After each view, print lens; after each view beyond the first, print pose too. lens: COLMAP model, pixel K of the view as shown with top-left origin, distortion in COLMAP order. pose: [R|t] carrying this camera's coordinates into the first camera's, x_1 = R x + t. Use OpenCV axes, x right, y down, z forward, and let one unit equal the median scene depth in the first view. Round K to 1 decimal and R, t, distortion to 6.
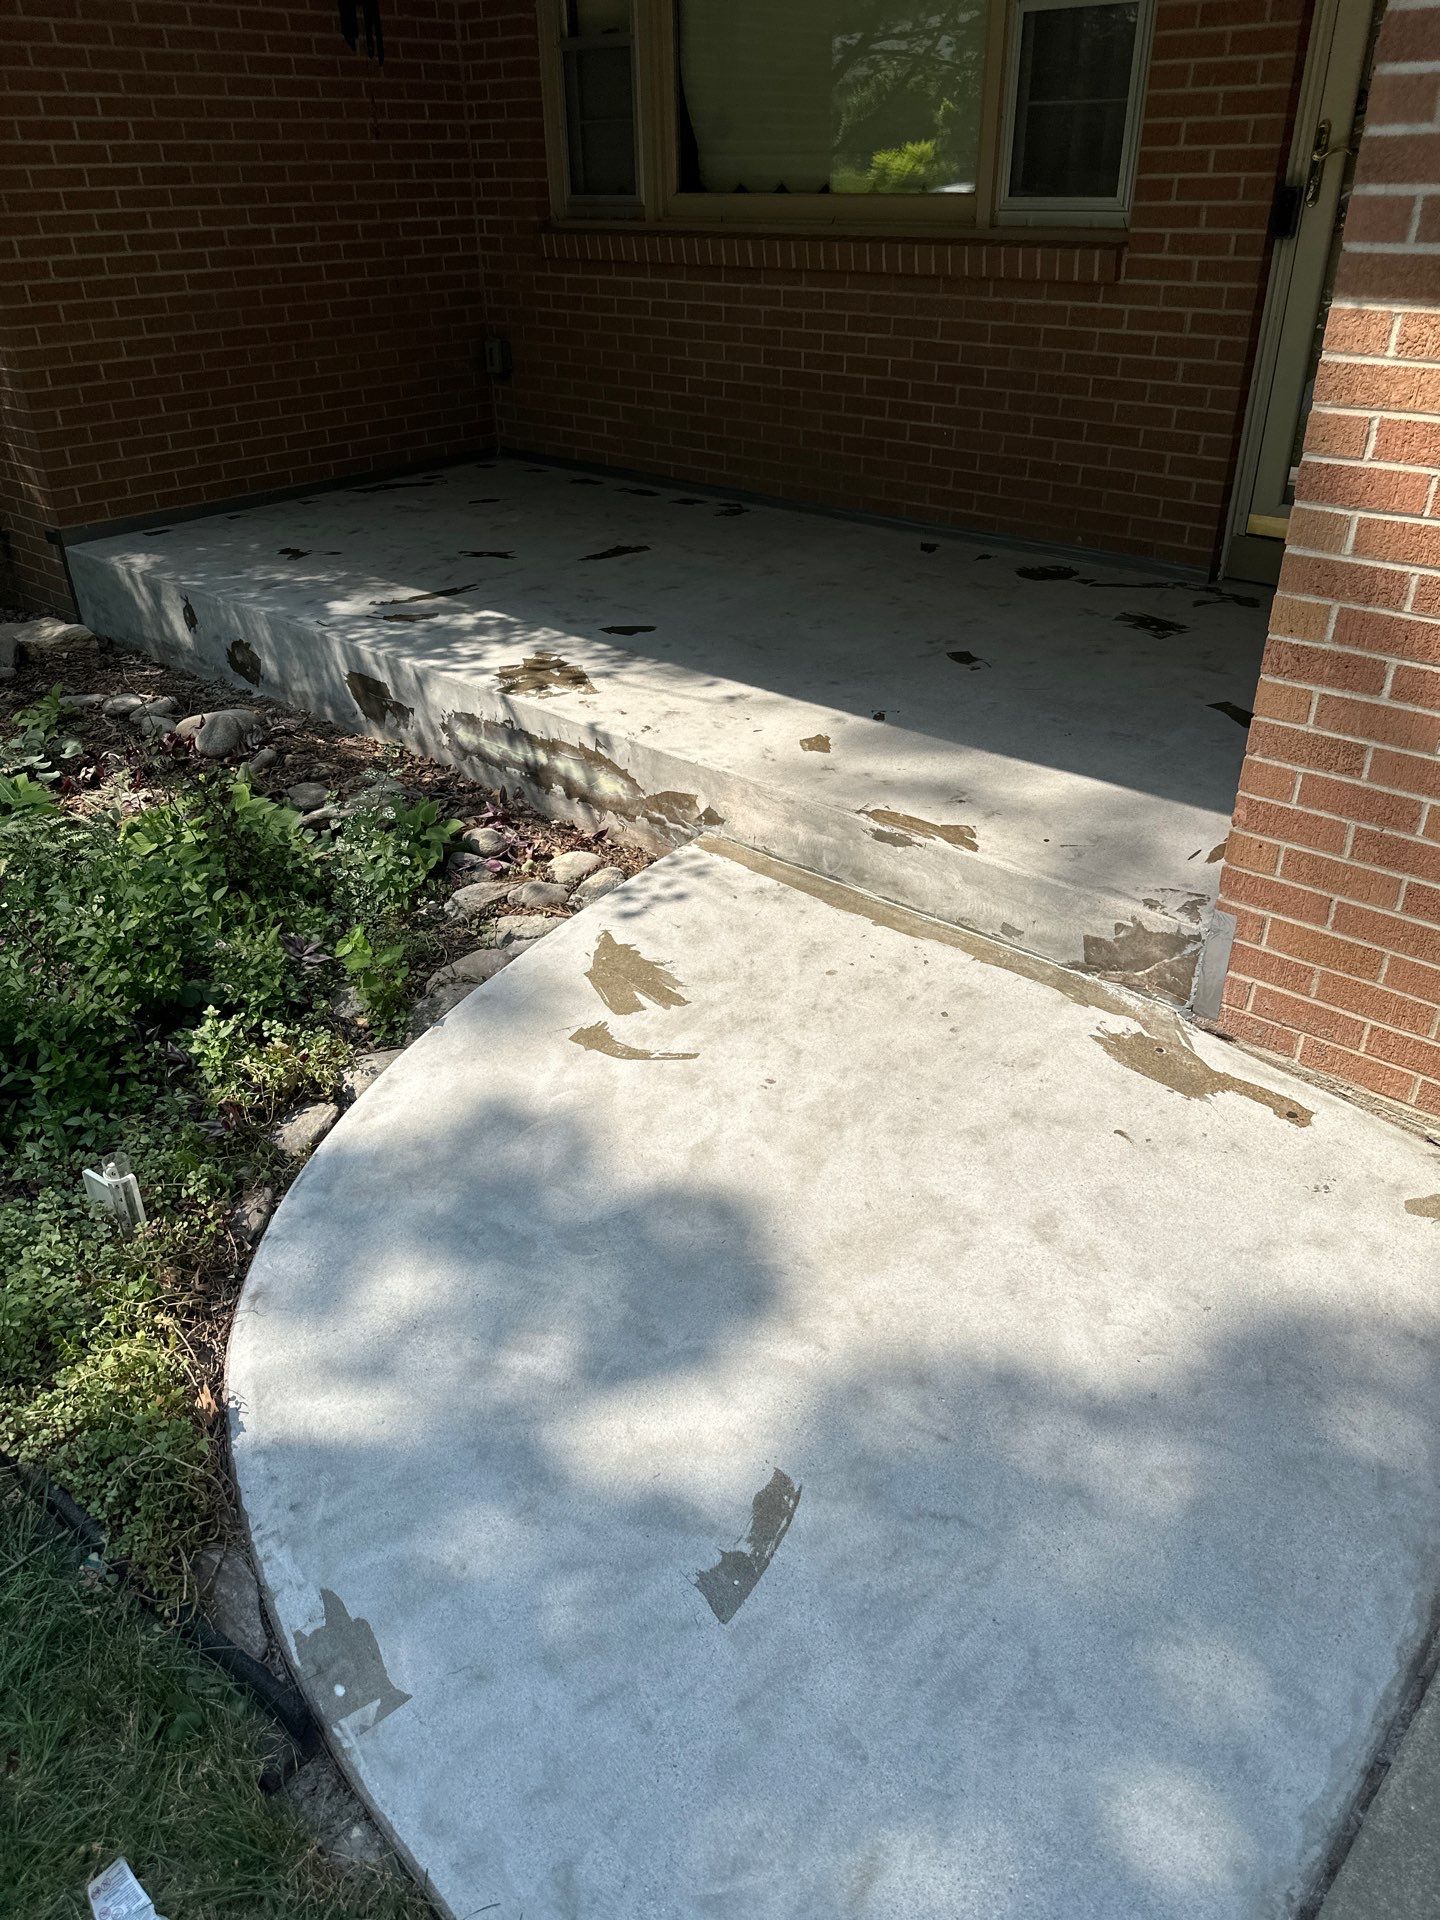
lens RADIAL K [[1377.2, 0, 720.0], [0, 1377.2, 960.0], [0, 0, 1]] dist [0.020946, -0.031889]
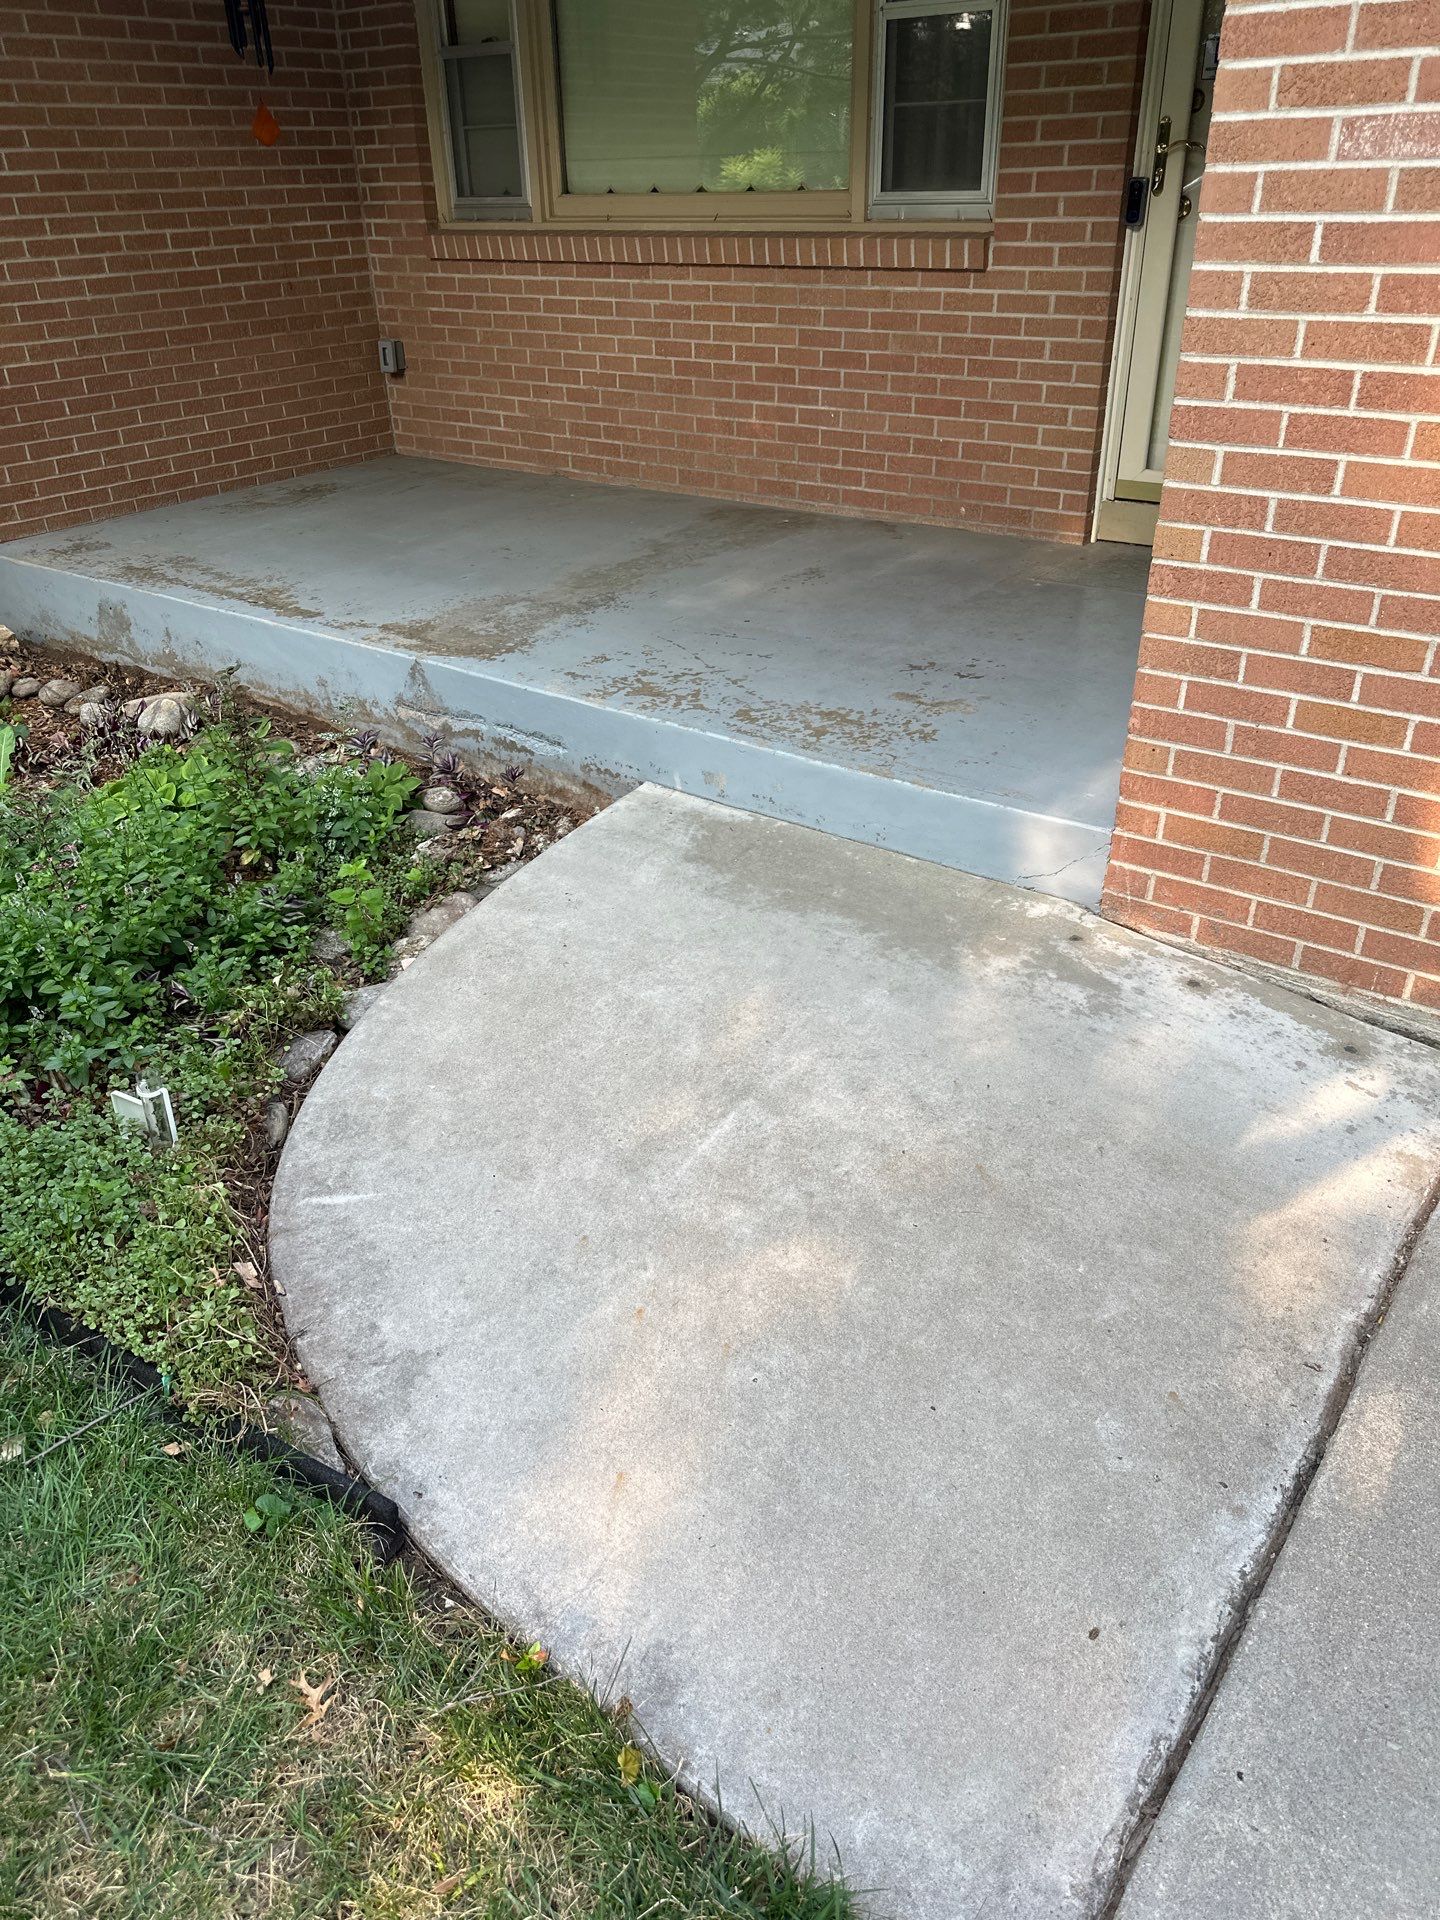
lens RADIAL K [[1377.2, 0, 720.0], [0, 1377.2, 960.0], [0, 0, 1]] dist [0.020946, -0.031889]
pose [[0.995214, -0.056434, 0.079779, -0.034479], [0.056830, 0.998380, -0.002694, 0.038679], [-0.079497, 0.007215, 0.996809, -0.054998]]
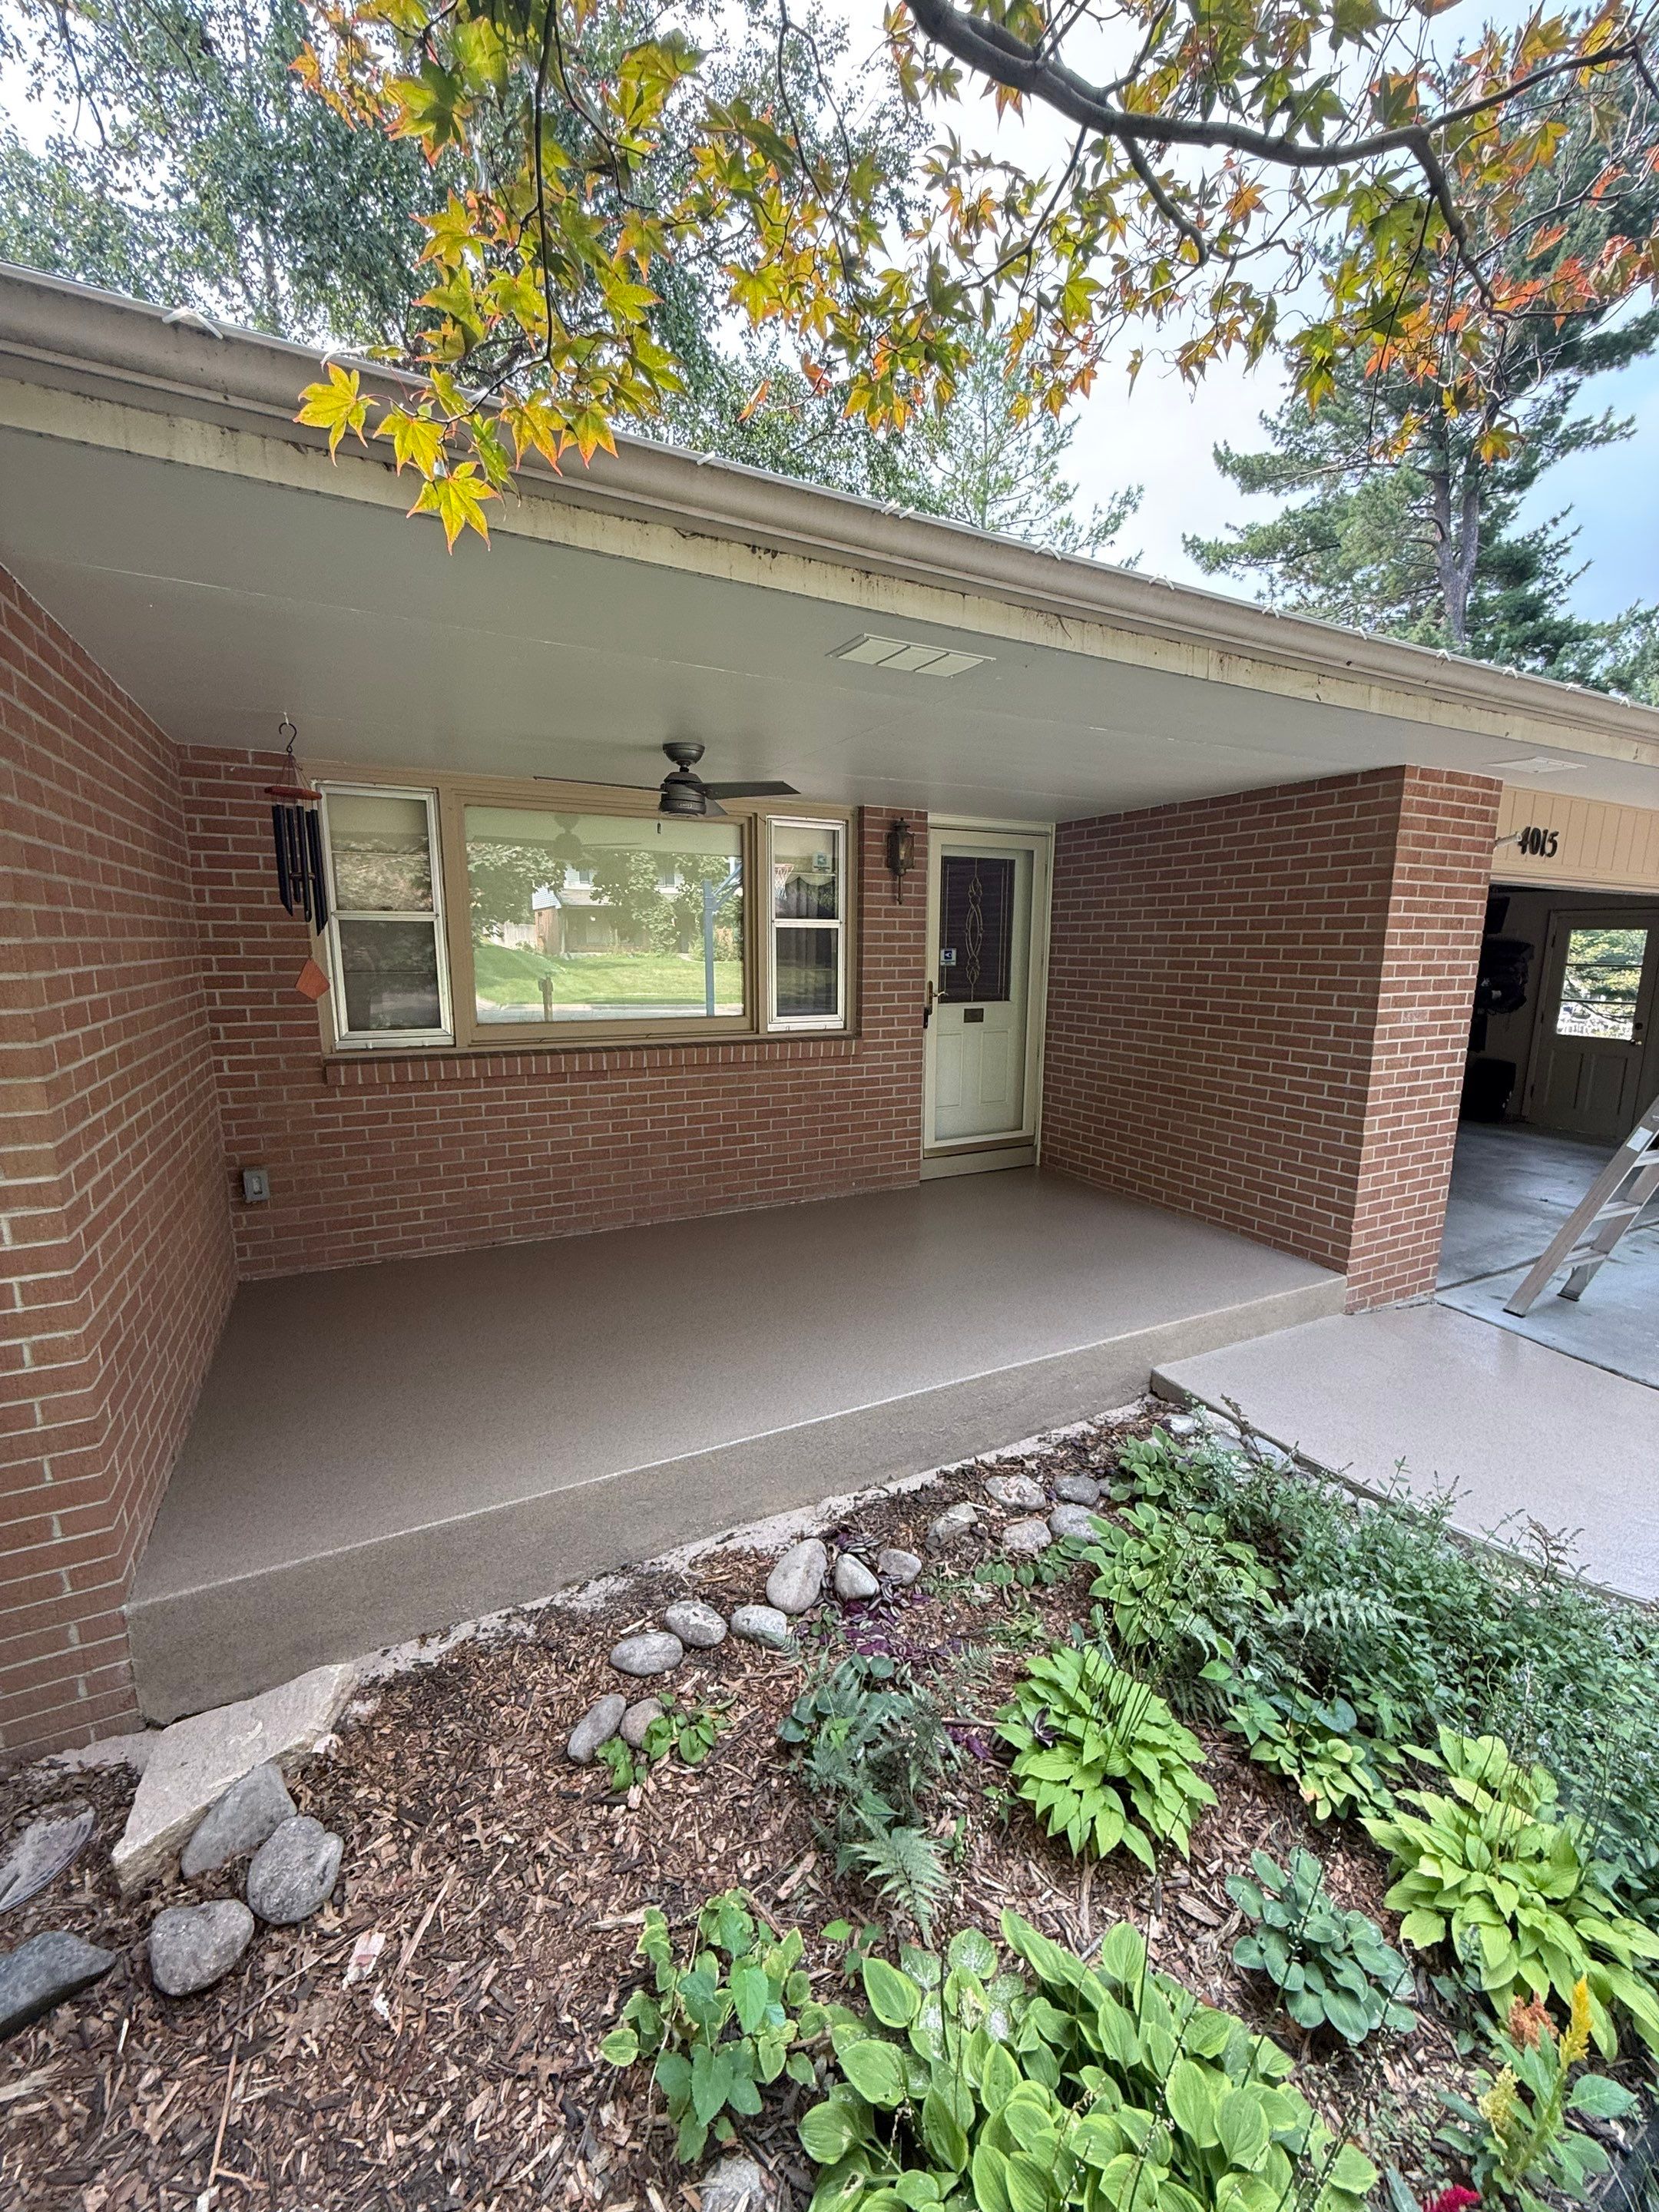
lens RADIAL K [[886.0, 0, 831.3], [0, 886.0, 1098.3], [0, 0, 1]] dist [0.001641, 0.000318]
pose [[0.338287, -0.142865, 0.930135, -0.818976], [0.464096, 0.885176, -0.032830, -0.391883], [-0.818644, 0.442778, 0.365746, 0.579535]]
